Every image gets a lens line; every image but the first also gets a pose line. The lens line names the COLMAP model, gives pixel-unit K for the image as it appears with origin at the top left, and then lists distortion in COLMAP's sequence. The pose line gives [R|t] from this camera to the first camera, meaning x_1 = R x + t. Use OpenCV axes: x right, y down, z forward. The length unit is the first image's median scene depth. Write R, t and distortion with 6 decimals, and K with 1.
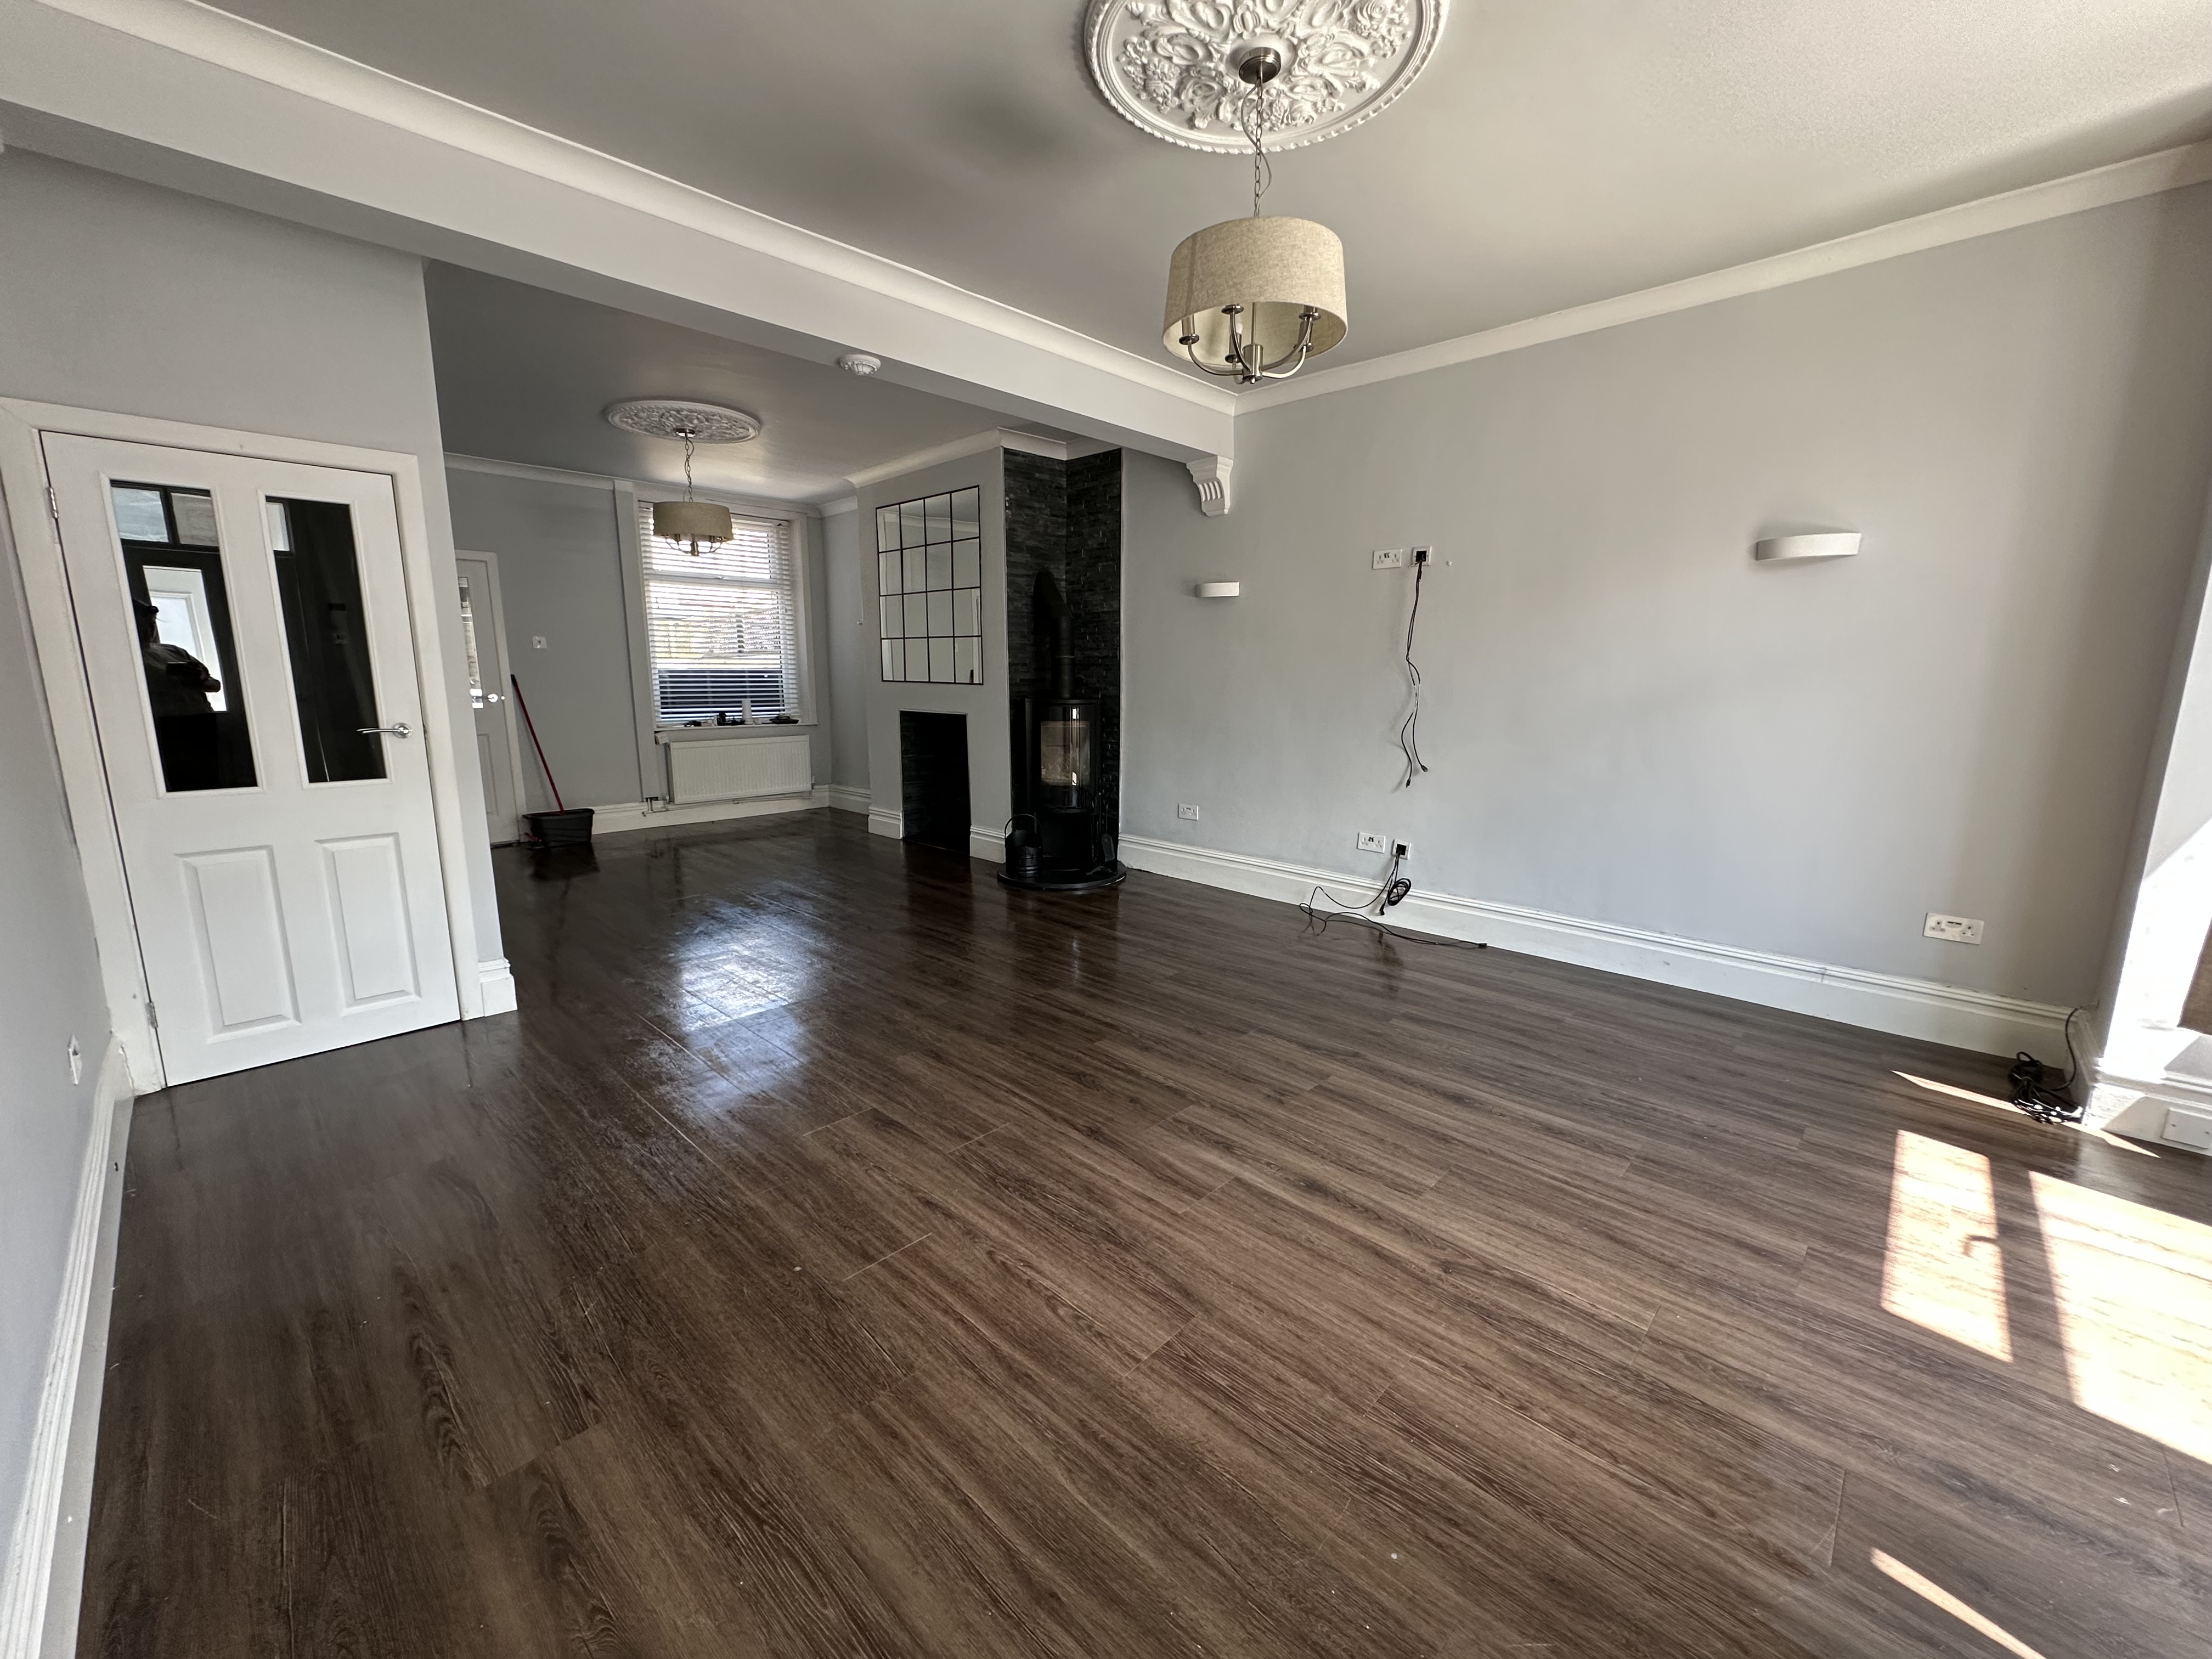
lens RADIAL K [[879.0, 0, 1122.0], [0, 879.0, 830.4], [0, 0, 1]] dist [-0.000953, -0.000944]
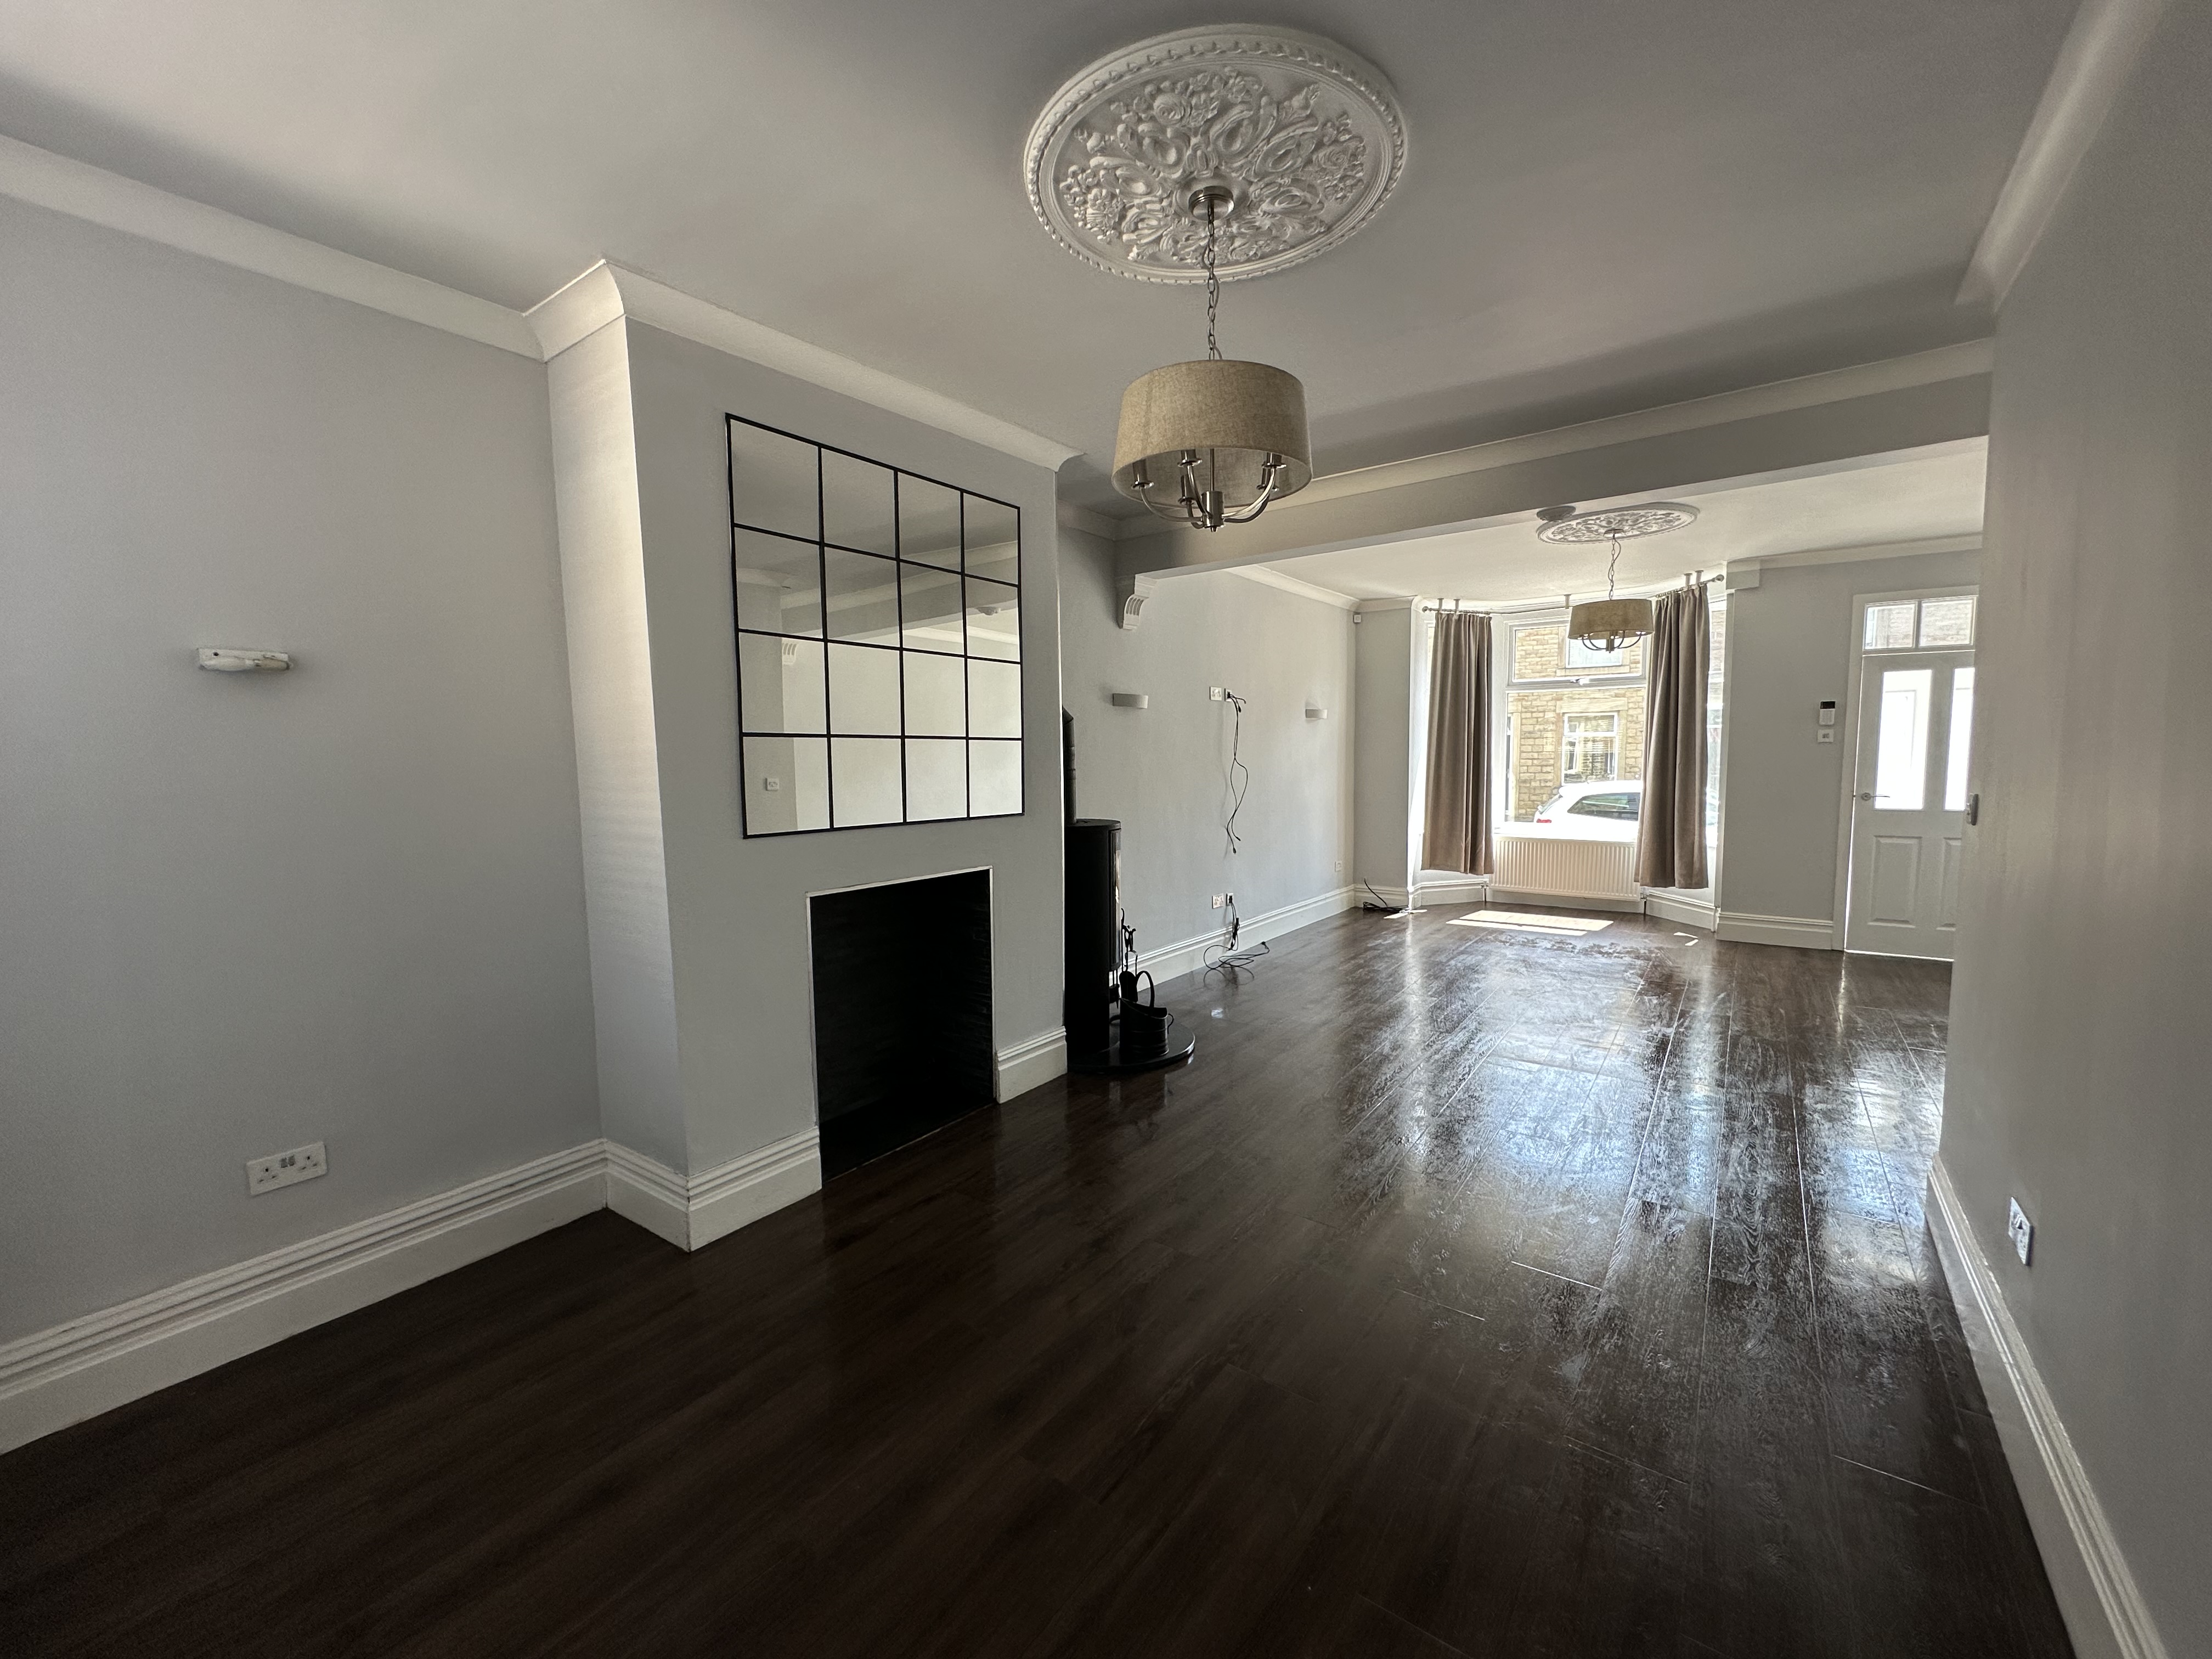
lens RADIAL K [[879.0, 0, 1110.9], [0, 879.0, 824.3], [0, 0, 1]] dist [-0.000953, -0.000944]
pose [[-0.124185, -0.084198, 0.988680, -0.803988], [0.188265, 0.976295, 0.106790, -0.218211], [-0.974235, 0.199396, -0.105390, 1.022379]]
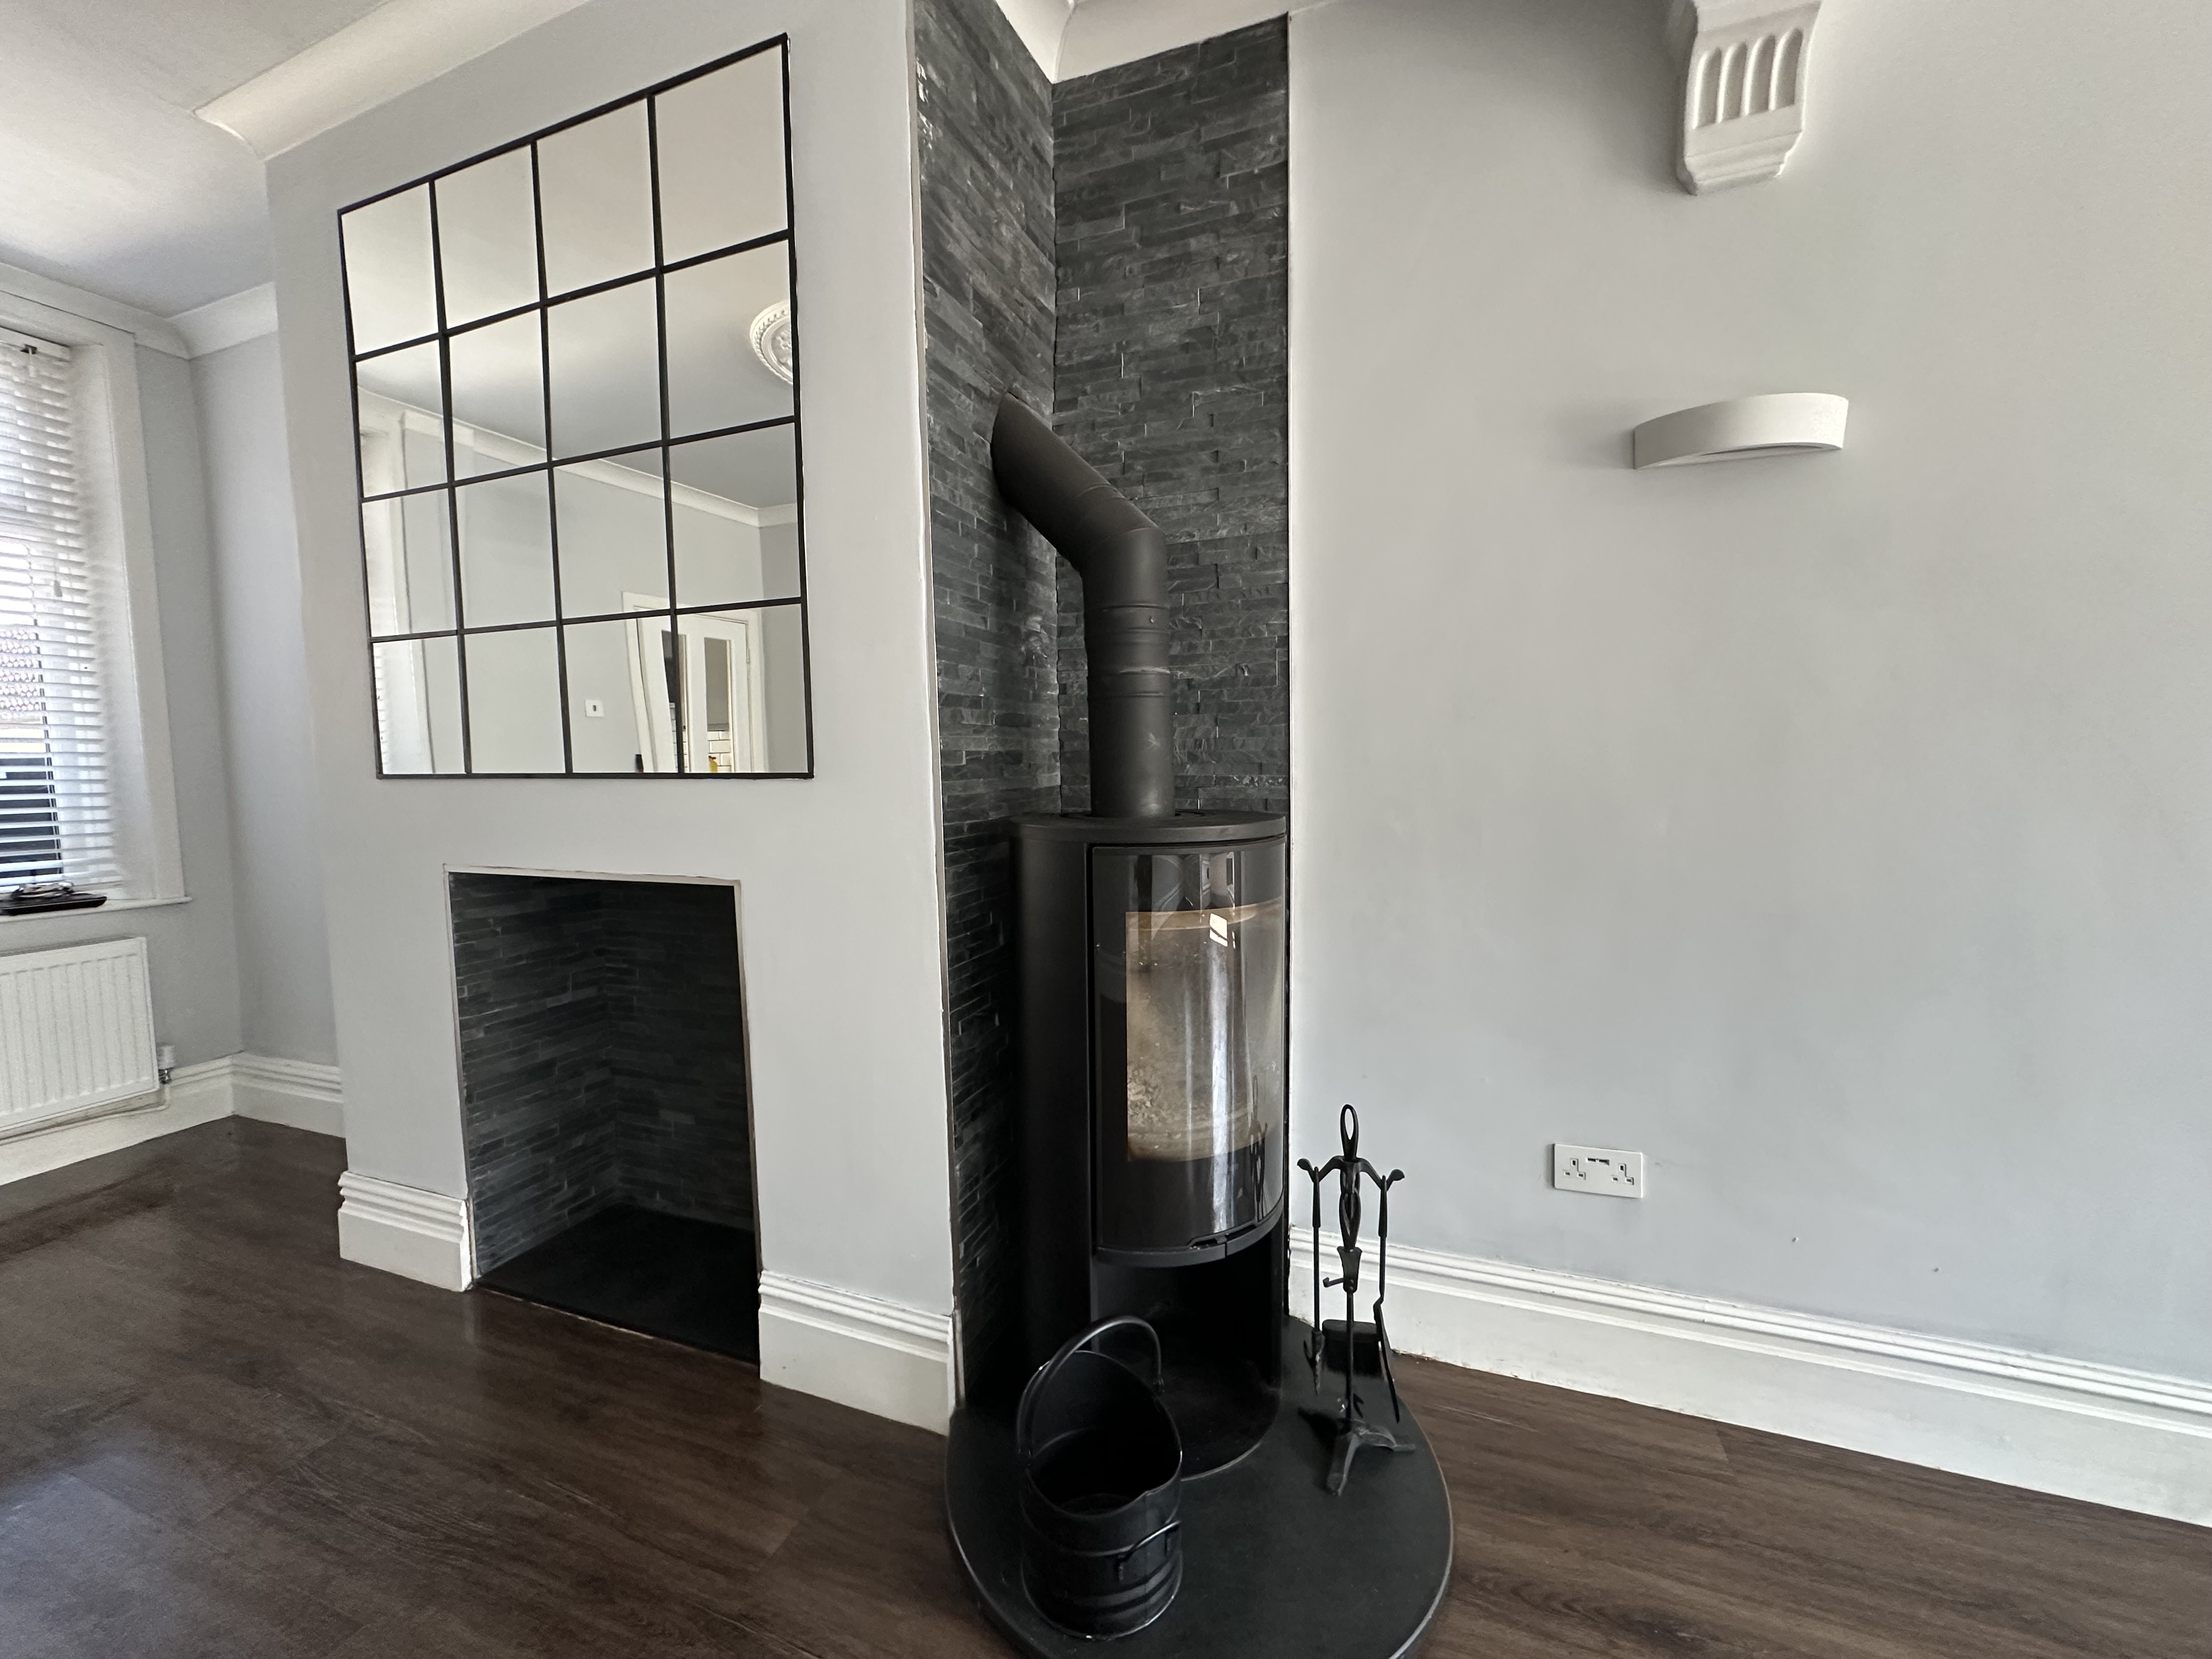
lens RADIAL K [[879.0, 0, 1106.1], [0, 879.0, 833.1], [0, 0, 1]] dist [-0.000953, -0.000944]
pose [[0.923448, -0.047561, 0.380765, -0.181751], [0.086774, 0.992468, -0.086478, -0.119009], [-0.373784, 0.112898, 0.920619, 0.728262]]
